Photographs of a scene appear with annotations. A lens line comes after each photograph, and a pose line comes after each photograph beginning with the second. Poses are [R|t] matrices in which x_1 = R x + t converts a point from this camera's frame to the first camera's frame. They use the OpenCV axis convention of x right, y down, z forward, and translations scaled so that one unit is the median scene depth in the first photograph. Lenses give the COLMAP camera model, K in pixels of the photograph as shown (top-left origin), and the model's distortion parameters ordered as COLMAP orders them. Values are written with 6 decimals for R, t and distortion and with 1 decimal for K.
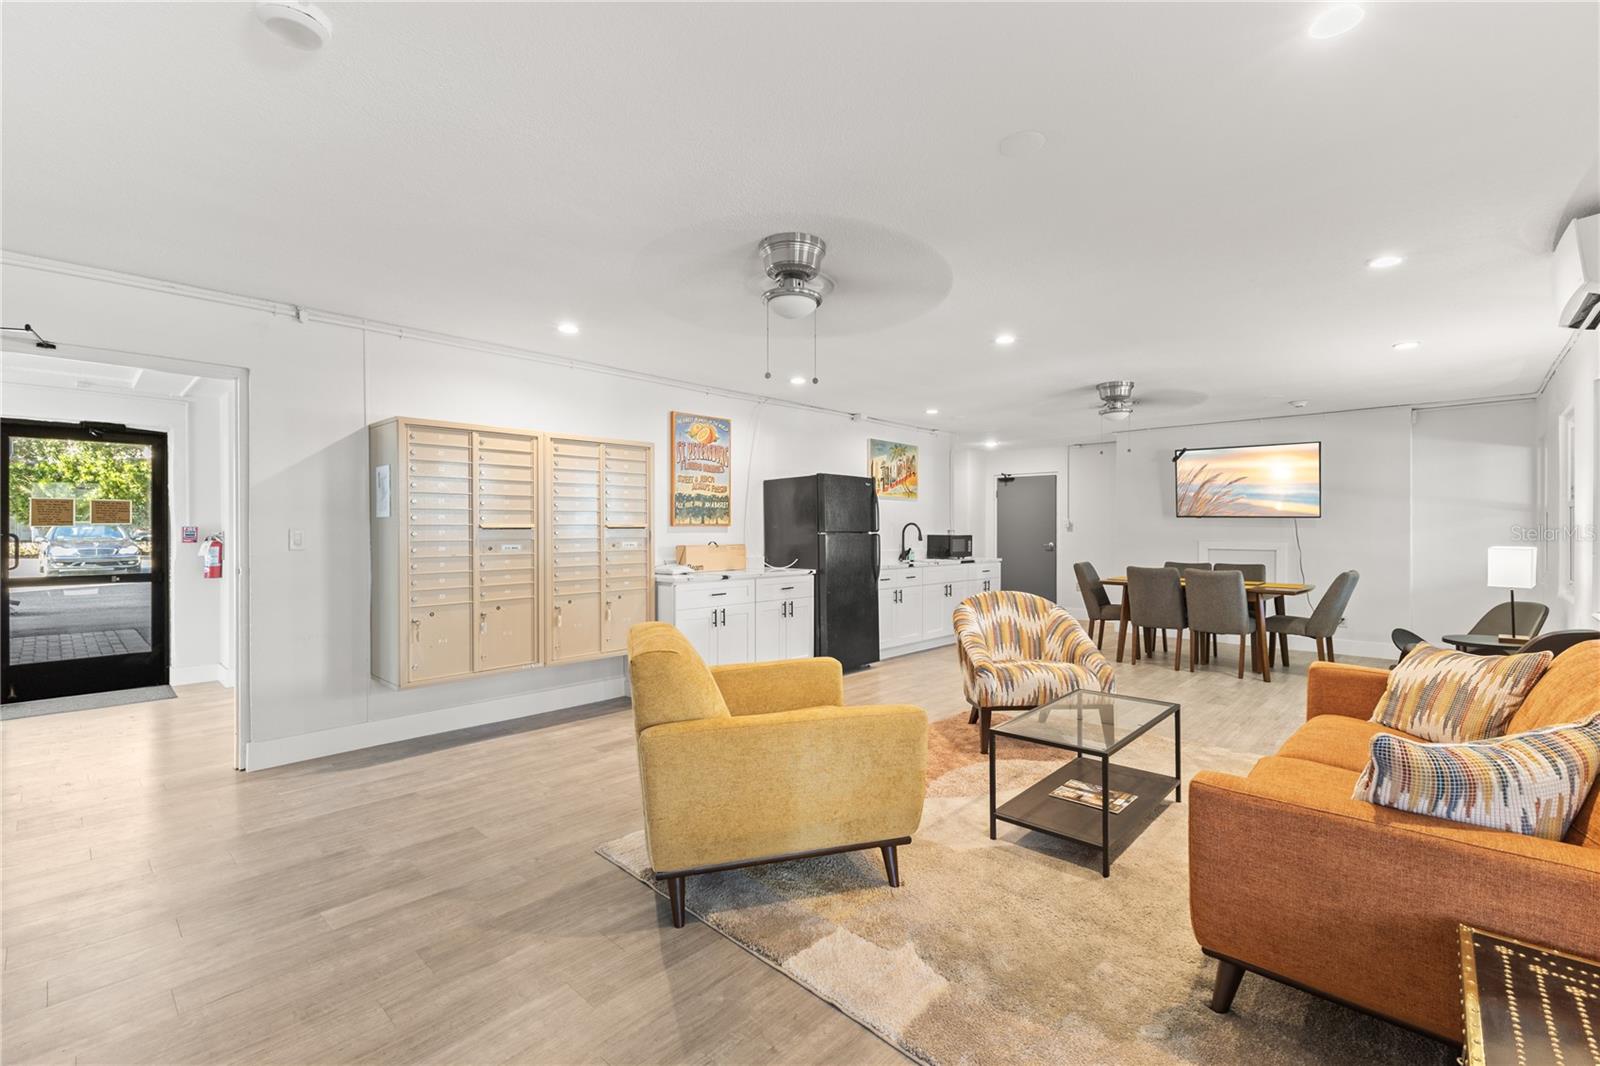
lens RADIAL K [[696.2, 0, 797.2], [0, 696.2, 527.9], [0, 0, 1]] dist [0.000930, 0.000078]
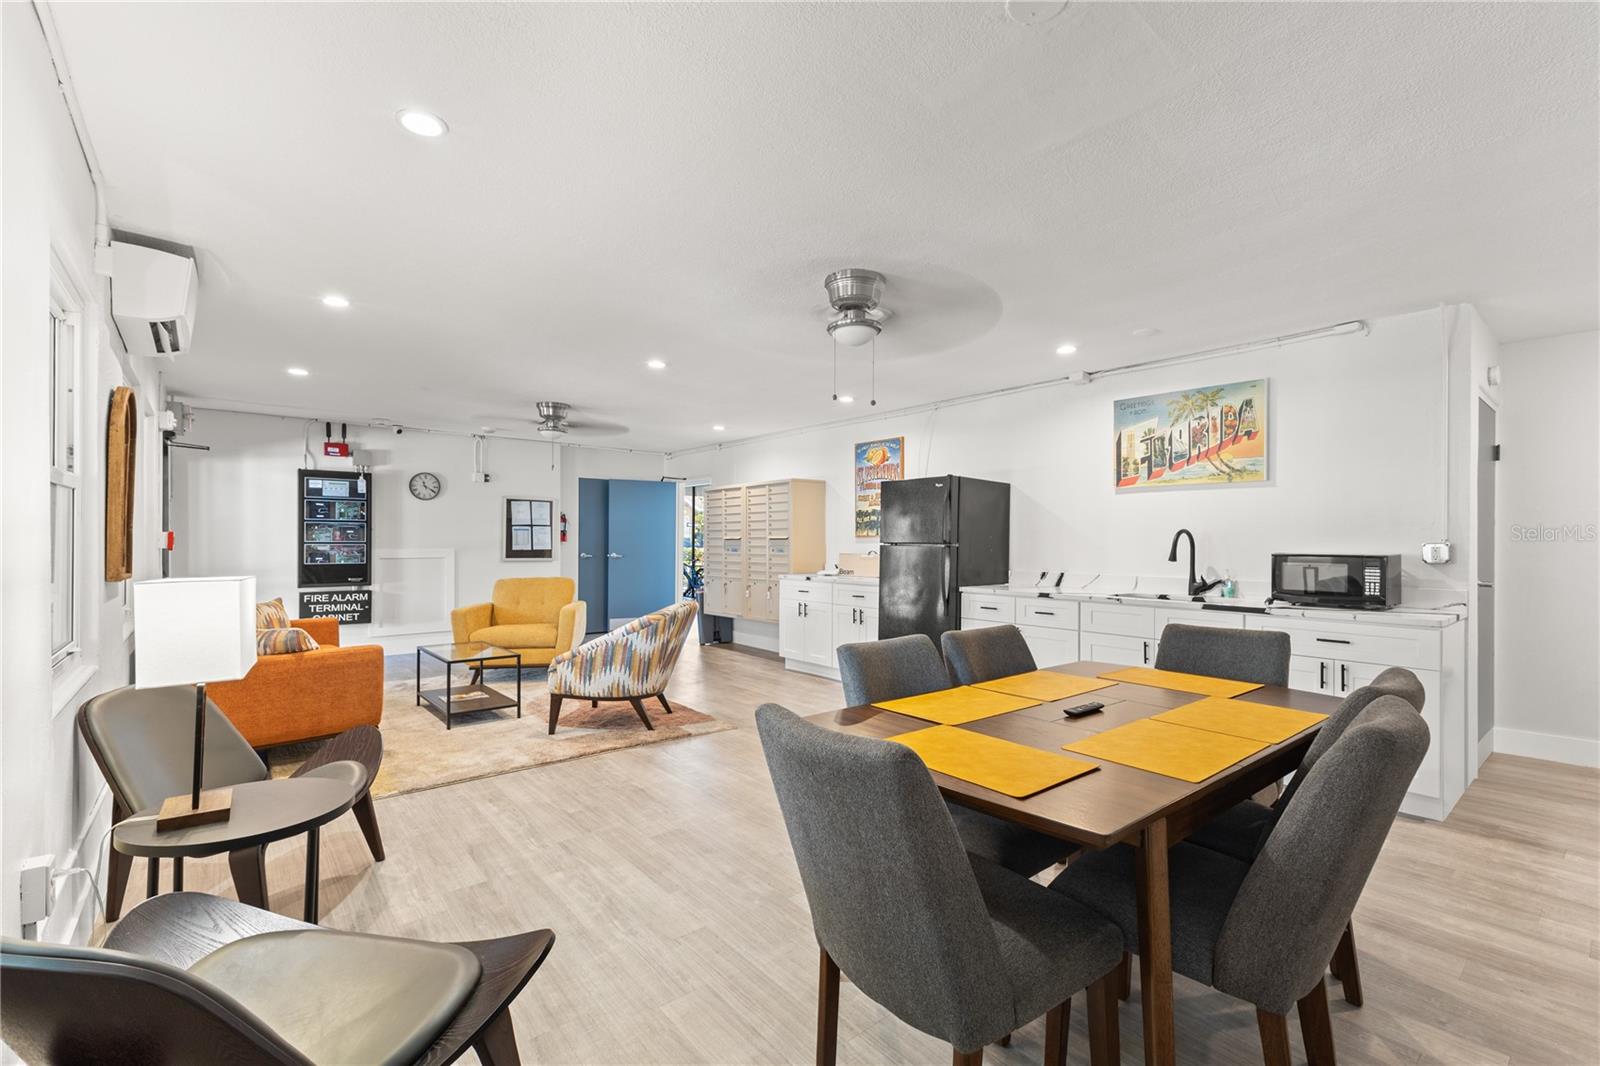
lens RADIAL K [[696.2, 0, 796.9], [0, 696.2, 539.4], [0, 0, 1]] dist [0.000930, 0.000078]
pose [[-0.132340, -0.007787, -0.991174, 0.905617], [-0.007768, 0.999947, -0.006818, 0.008024], [0.991174, 0.006797, -0.132393, 0.919184]]
